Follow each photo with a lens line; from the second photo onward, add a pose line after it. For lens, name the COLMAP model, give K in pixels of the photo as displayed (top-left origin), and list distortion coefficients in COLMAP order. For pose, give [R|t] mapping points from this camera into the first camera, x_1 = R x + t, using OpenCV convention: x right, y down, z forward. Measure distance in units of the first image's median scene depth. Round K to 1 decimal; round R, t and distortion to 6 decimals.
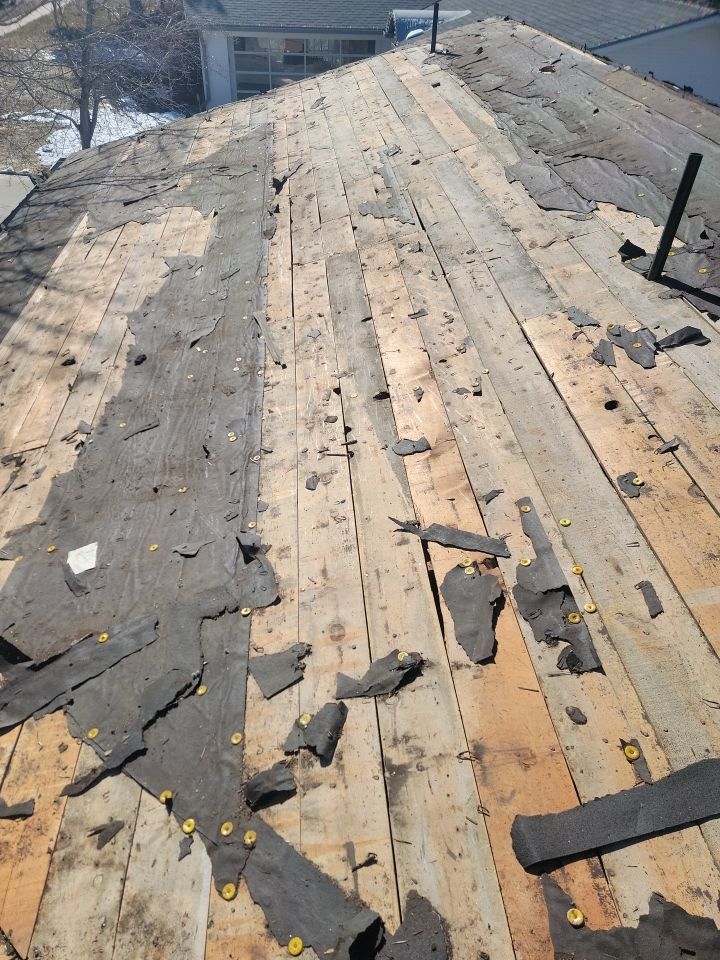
lens RADIAL K [[676.4, 0, 332.2], [0, 676.4, 486.2], [0, 0, 1]] dist [0.106554, -0.096543]
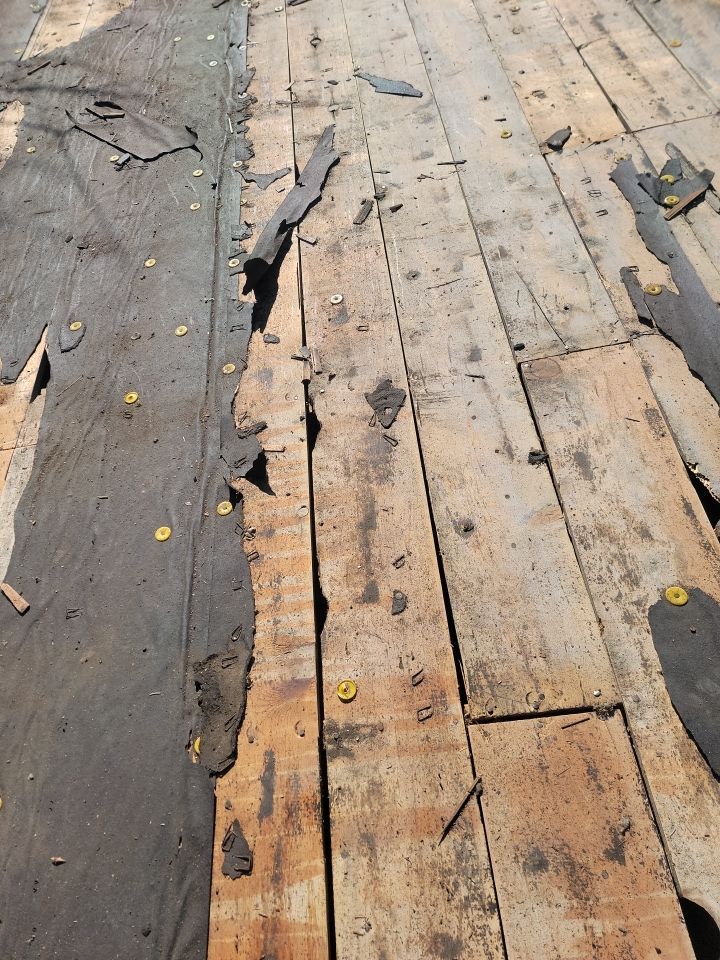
lens RADIAL K [[676.4, 0, 332.2], [0, 676.4, 486.2], [0, 0, 1]] dist [0.106554, -0.096543]
pose [[0.997574, 0.041072, 0.056210, -0.059911], [-0.053358, 0.969694, 0.238425, -0.410366], [-0.044714, -0.240846, 0.969533, 0.675436]]
